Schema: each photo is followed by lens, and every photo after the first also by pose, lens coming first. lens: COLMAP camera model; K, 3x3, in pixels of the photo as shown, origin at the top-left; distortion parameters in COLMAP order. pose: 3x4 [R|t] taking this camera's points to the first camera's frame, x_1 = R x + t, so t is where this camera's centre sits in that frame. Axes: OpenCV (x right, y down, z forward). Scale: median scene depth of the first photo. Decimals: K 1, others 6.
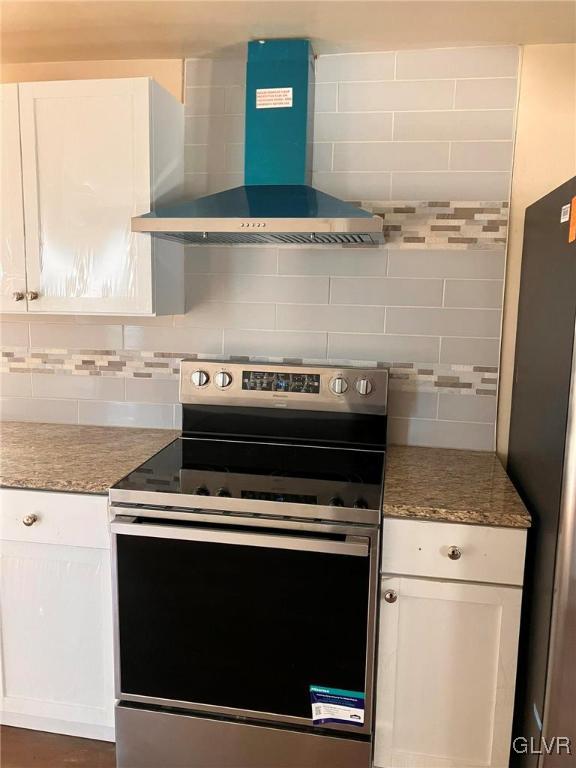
lens RADIAL K [[637.8, 0, 294.1], [0, 637.8, 369.9], [0, 0, 1]] dist [0.043977, -0.049177]
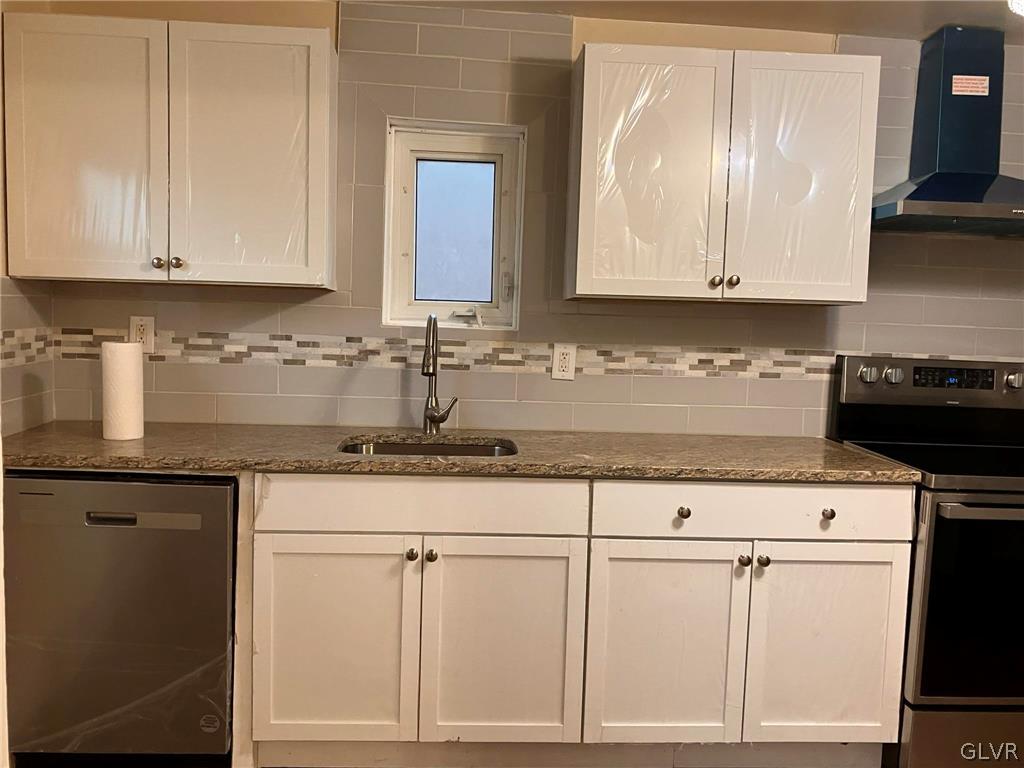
lens RADIAL K [[904.2, 0, 513.4], [0, 904.2, 381.3], [0, 0, 1]] dist [0.049927, -0.042552]
pose [[0.967337, -0.000784, 0.253492, -1.002680], [0.014418, 0.998547, -0.051932, 0.085407], [-0.253083, 0.053891, 0.965942, -0.141298]]
